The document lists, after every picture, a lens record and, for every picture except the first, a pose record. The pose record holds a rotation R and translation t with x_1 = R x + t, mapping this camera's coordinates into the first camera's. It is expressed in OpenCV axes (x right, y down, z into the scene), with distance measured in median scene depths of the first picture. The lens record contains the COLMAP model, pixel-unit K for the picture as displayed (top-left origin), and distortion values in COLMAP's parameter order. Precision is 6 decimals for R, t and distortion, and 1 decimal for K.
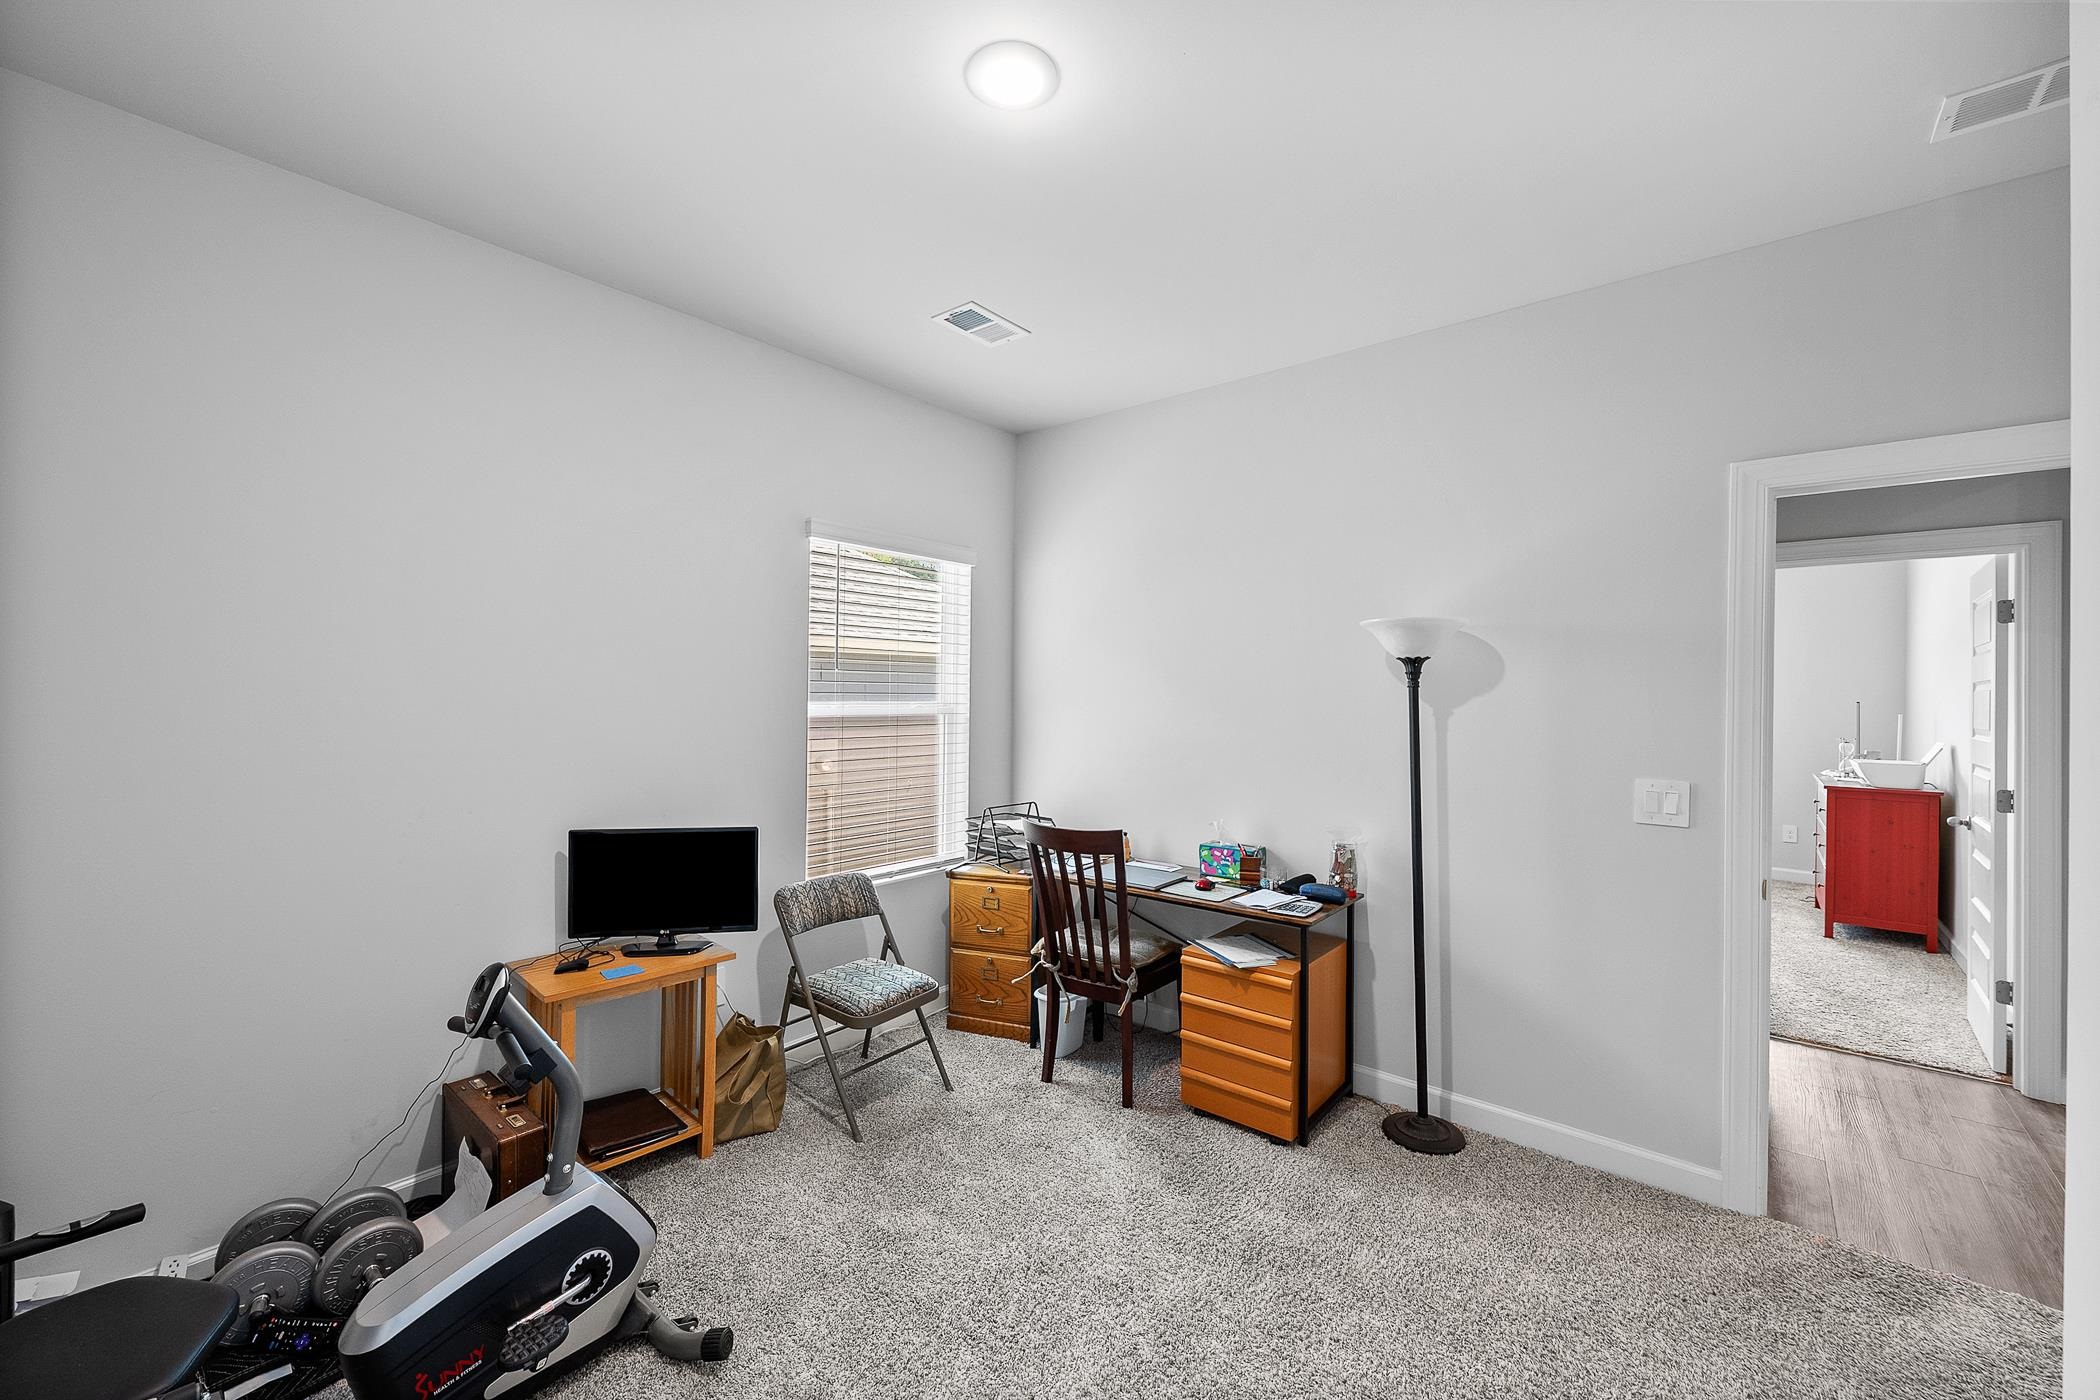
lens RADIAL K [[830.9, 0, 1034.2], [0, 830.9, 687.8], [0, 0, 1]] dist [0.001215, 0.000108]
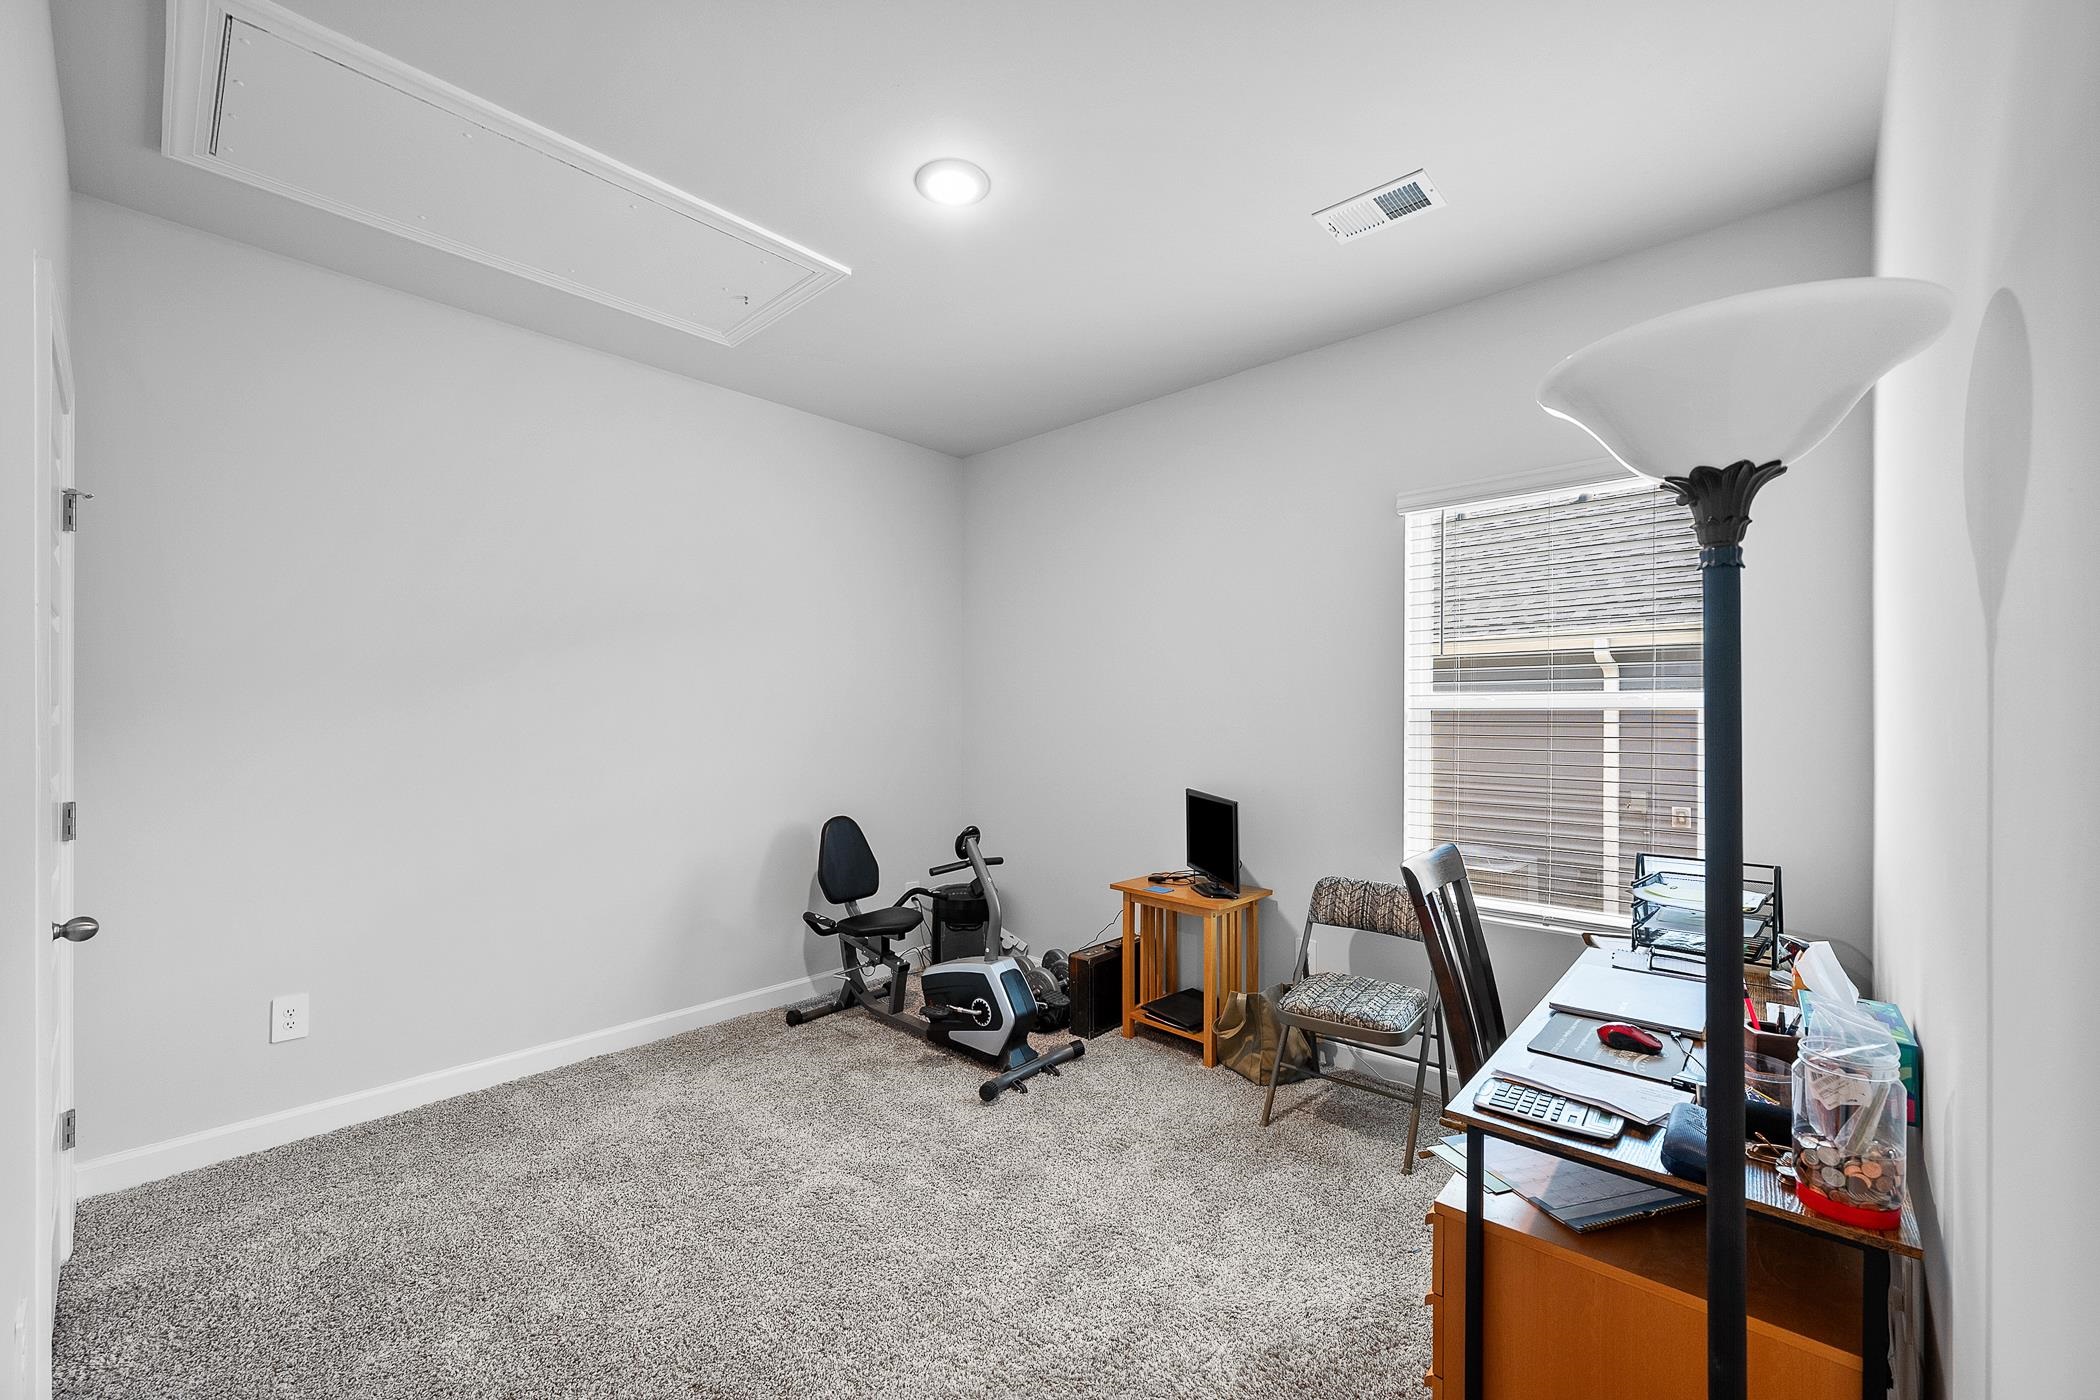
lens RADIAL K [[851.2, 0, 1050.7], [0, 851.2, 720.1], [0, 0, 1]] dist [0.000144, -0.000078]
pose [[-0.036478, -0.002726, -0.999331, 0.790856], [0.006487, 0.999975, -0.002964, 0.054191], [0.999313, -0.006591, -0.036460, 0.750315]]
